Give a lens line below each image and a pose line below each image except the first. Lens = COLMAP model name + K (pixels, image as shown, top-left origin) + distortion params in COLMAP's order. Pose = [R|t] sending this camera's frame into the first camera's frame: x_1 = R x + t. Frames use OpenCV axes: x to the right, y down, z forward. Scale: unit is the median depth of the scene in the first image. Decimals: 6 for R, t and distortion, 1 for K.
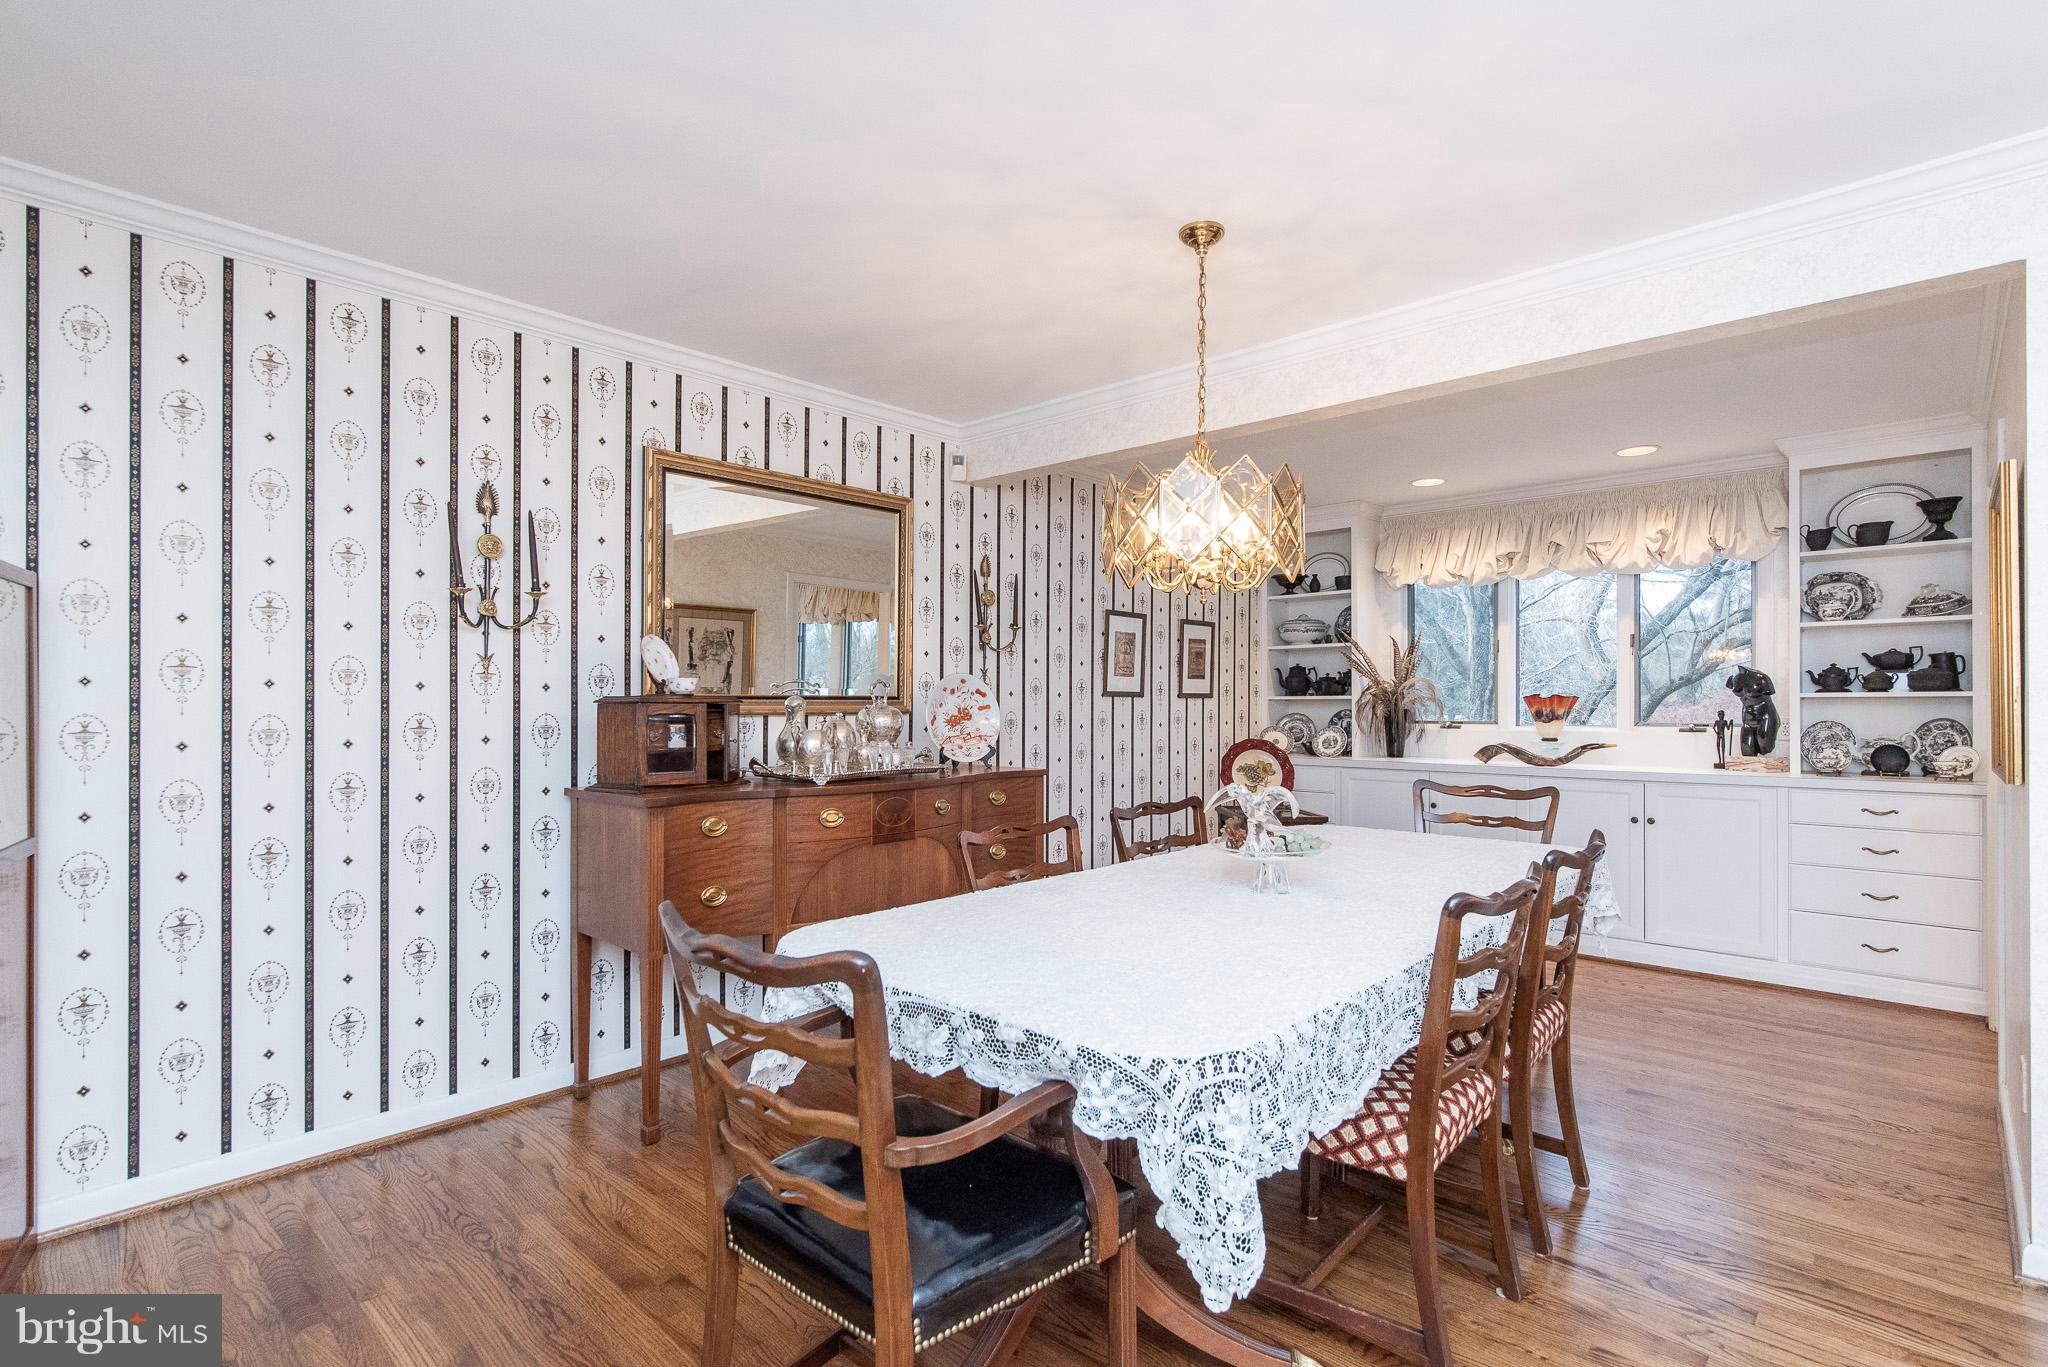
lens RADIAL K [[1000.2, 0, 1024.4], [0, 1000.2, 640.7], [0, 0, 1]] dist [-0.004286, -0.001176]
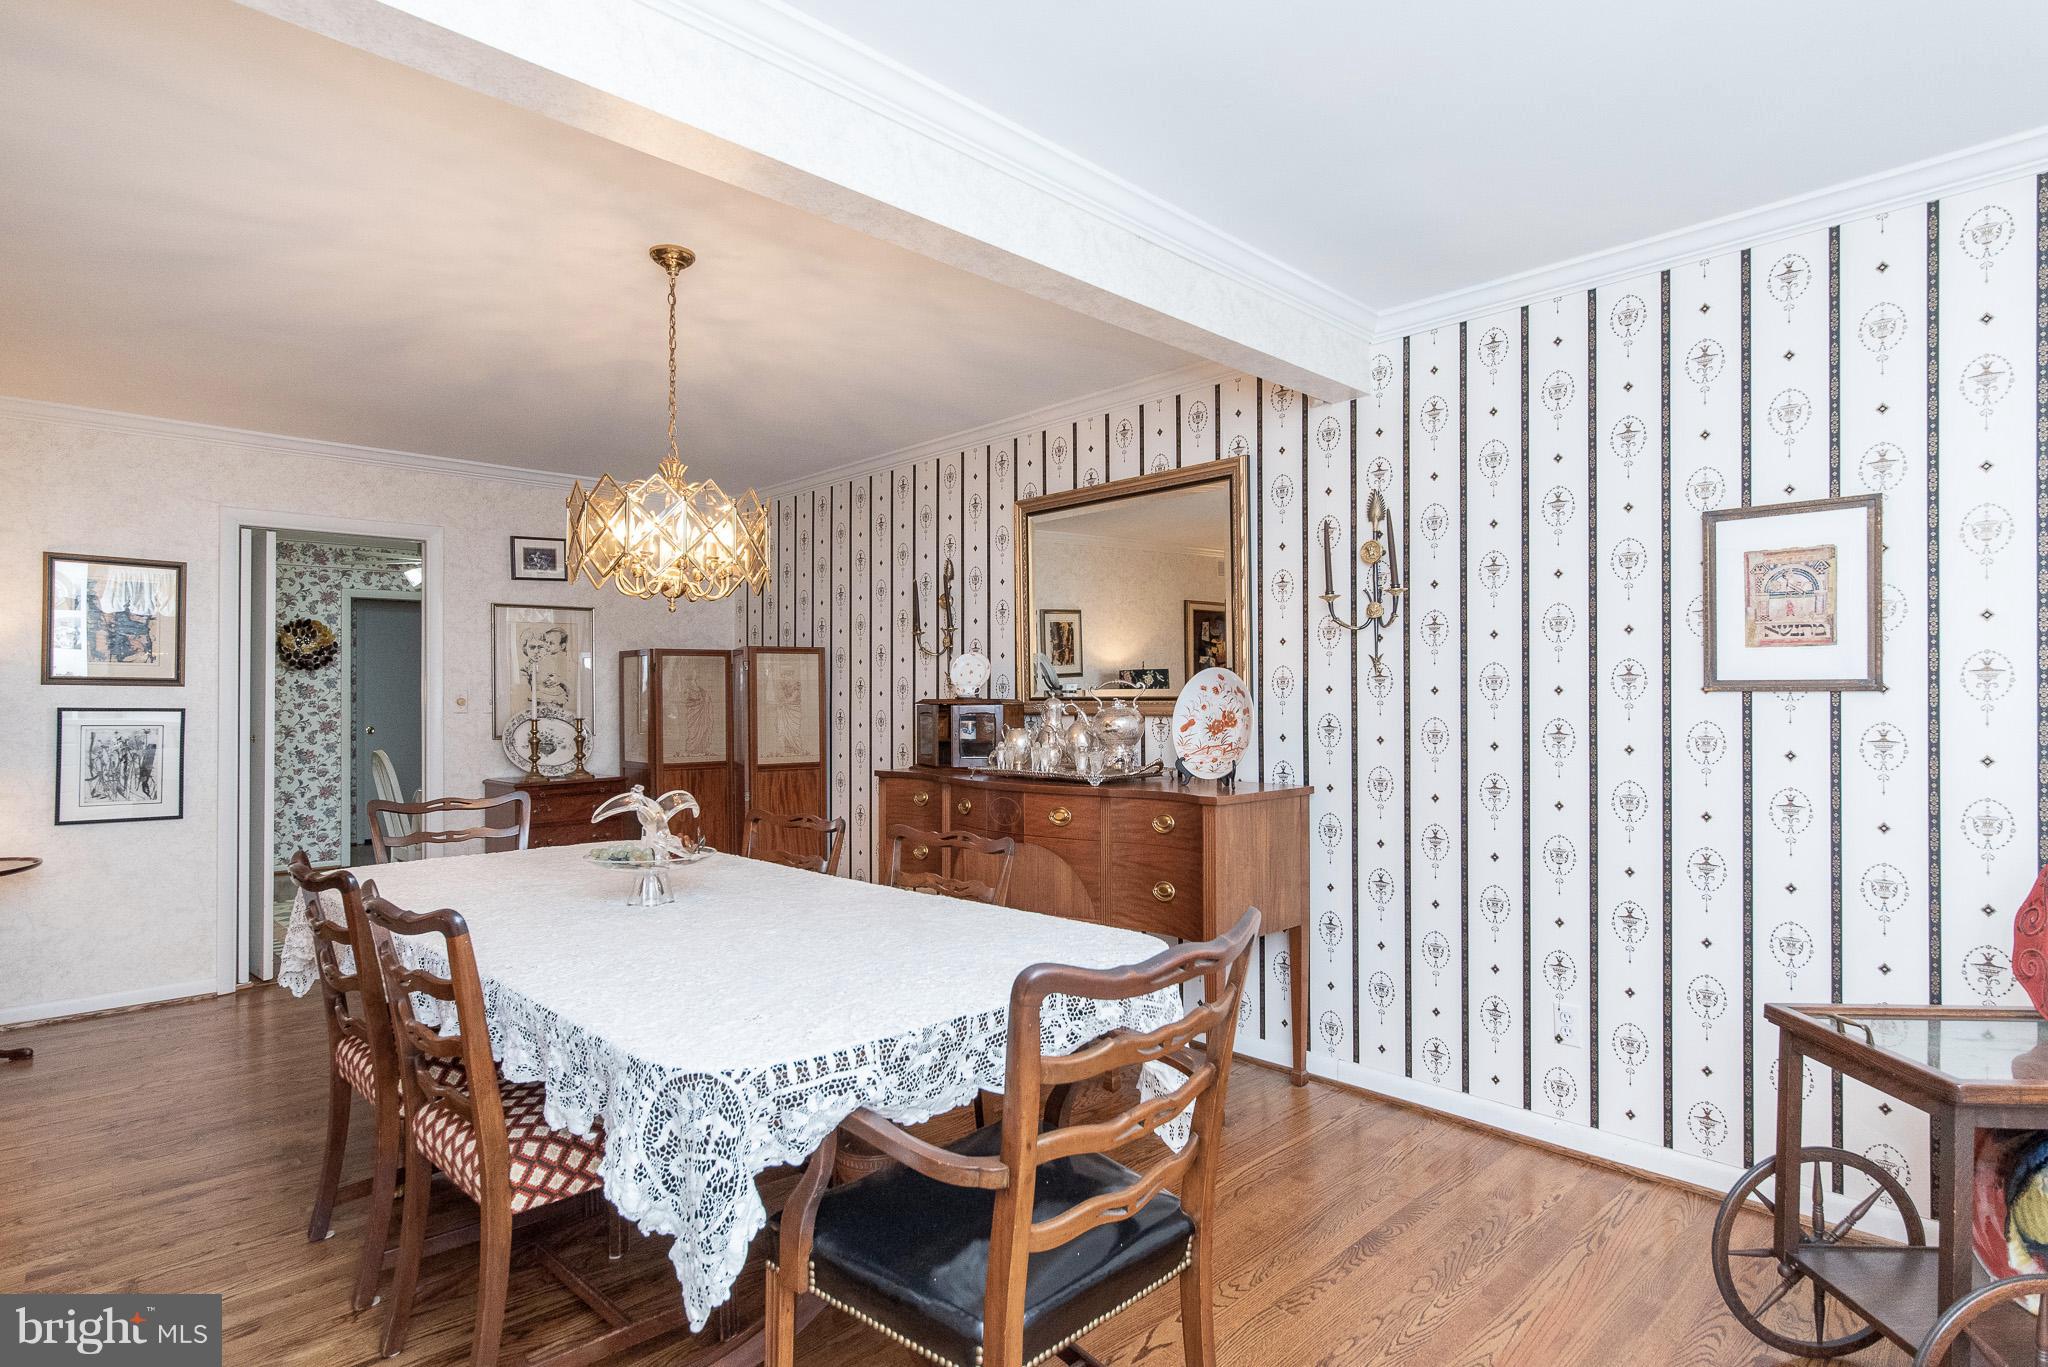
lens RADIAL K [[1066.9, 0, 1024.0], [0, 1066.9, 683.5], [0, 0, 1]] dist [0.081465, -0.000468]
pose [[-0.039926, -0.023866, -0.998918, 0.602236], [0.060528, 0.997821, -0.026259, 0.043792], [0.997368, -0.061511, -0.038395, 0.660701]]
